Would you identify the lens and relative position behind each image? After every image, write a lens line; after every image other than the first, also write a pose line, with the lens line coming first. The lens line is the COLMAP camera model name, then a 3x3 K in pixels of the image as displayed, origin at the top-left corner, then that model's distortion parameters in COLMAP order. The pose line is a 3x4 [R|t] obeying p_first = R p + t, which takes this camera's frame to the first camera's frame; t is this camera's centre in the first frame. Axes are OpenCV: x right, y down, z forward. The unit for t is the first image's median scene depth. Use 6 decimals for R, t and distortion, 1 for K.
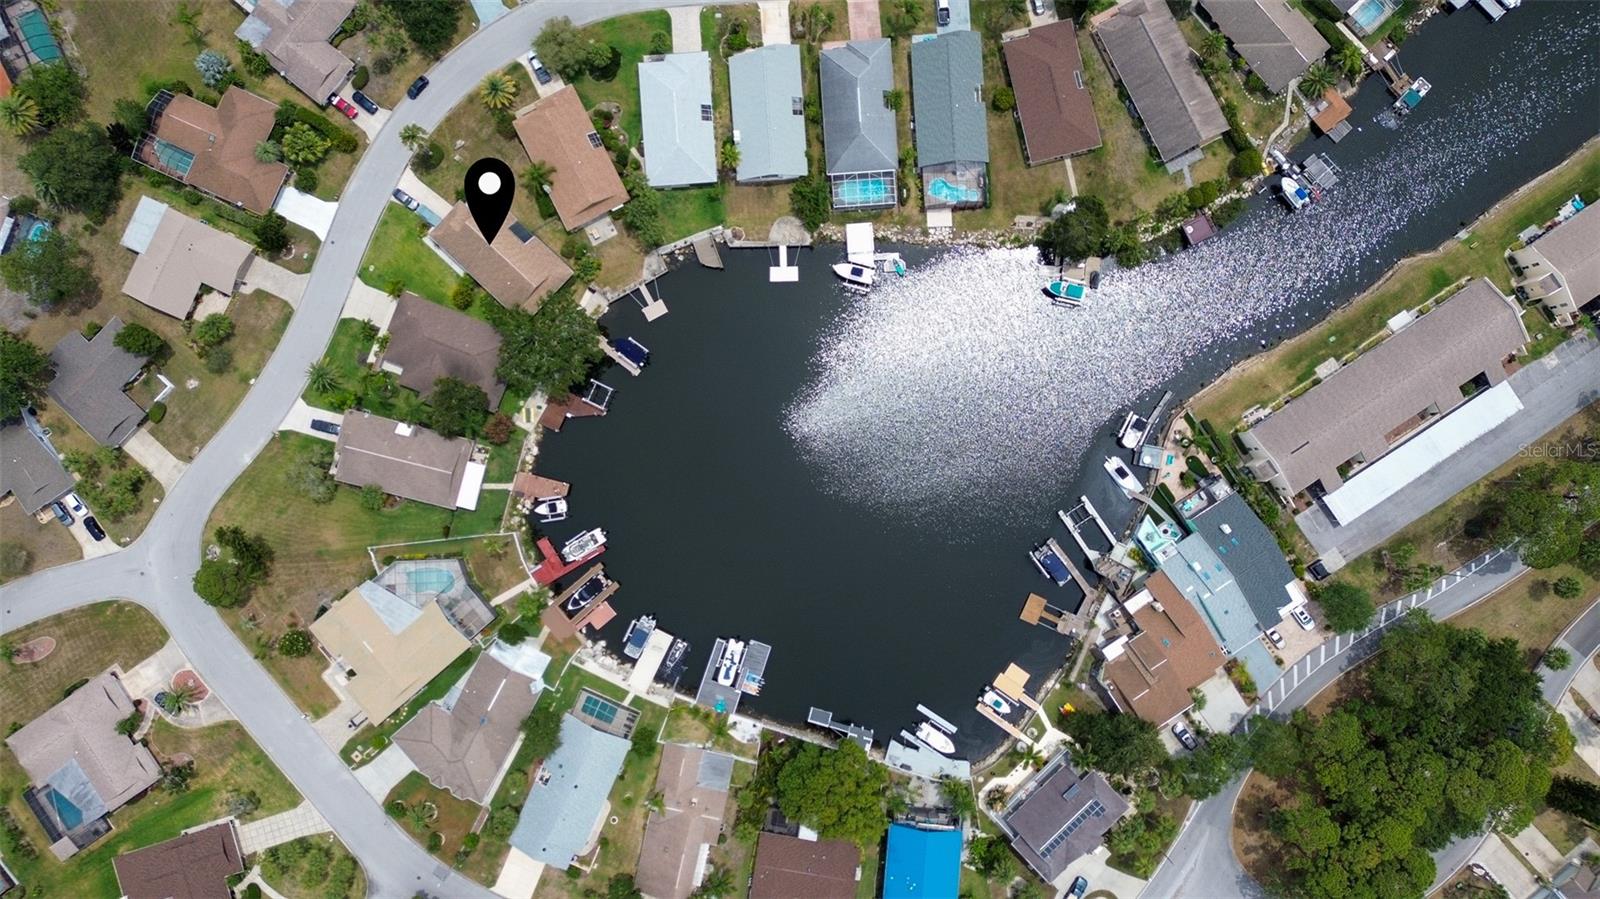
lens RADIAL K [[1141.1, 0, 795.5], [0, 1141.1, 442.3], [0, 0, 1]] dist [0.080175, -0.059005]
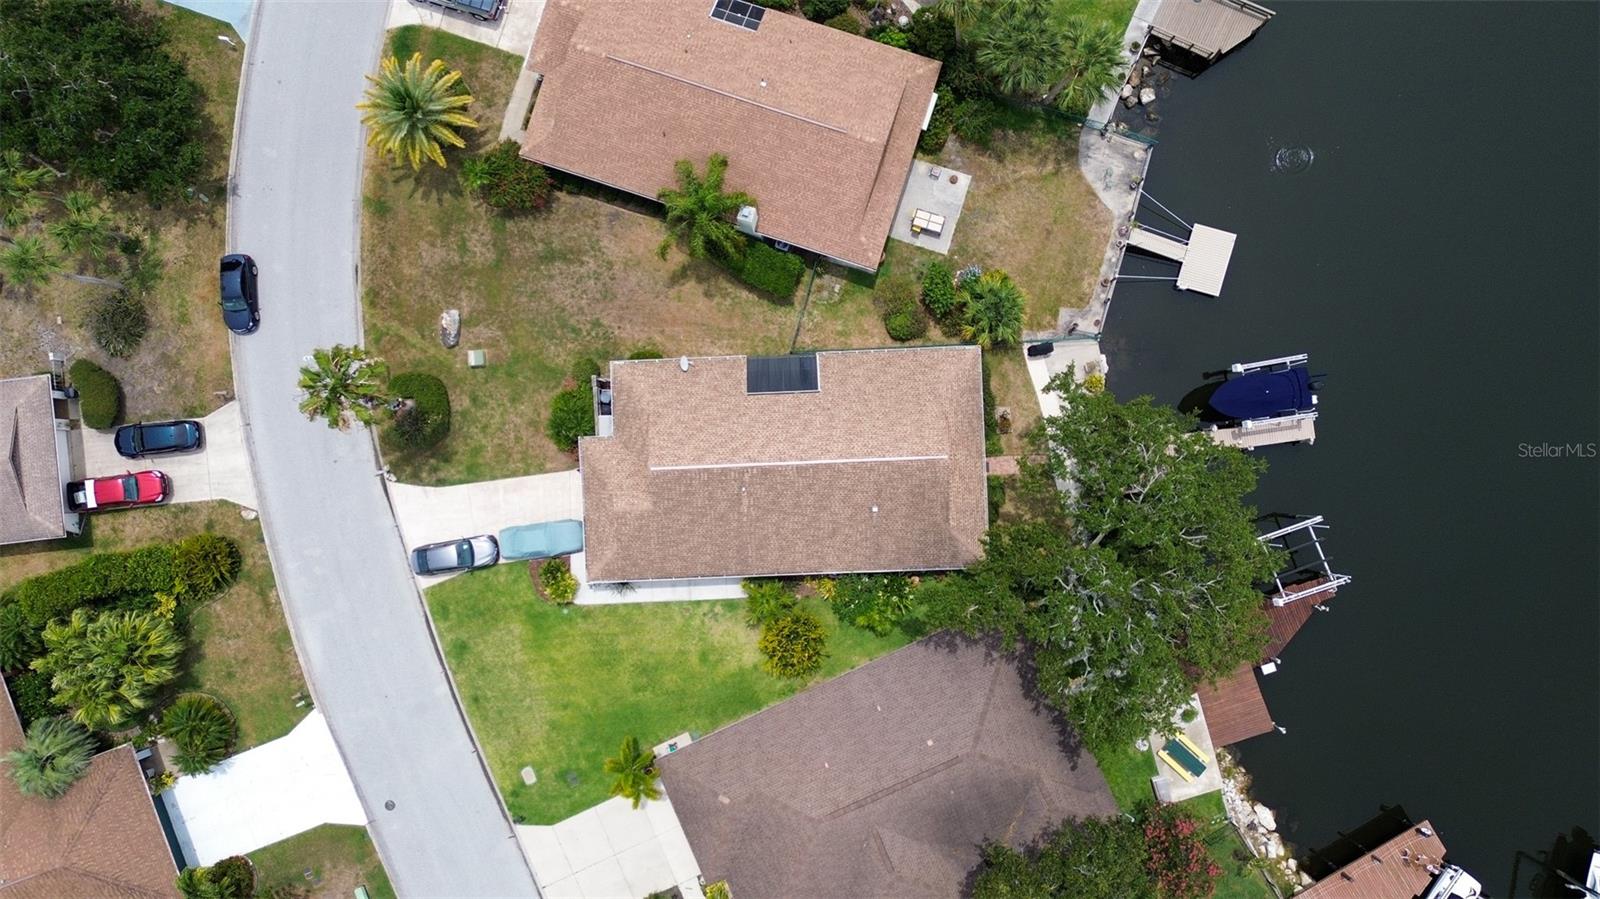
lens RADIAL K [[1141.1, 0, 809.7], [0, 1141.1, 448.0], [0, 0, 1]] dist [0.080175, -0.059005]
pose [[0.702293, -0.711640, 0.018770, -0.250413], [0.711795, 0.702383, -0.002388, -0.159018], [-0.011484, 0.015037, 0.999821, 0.668219]]
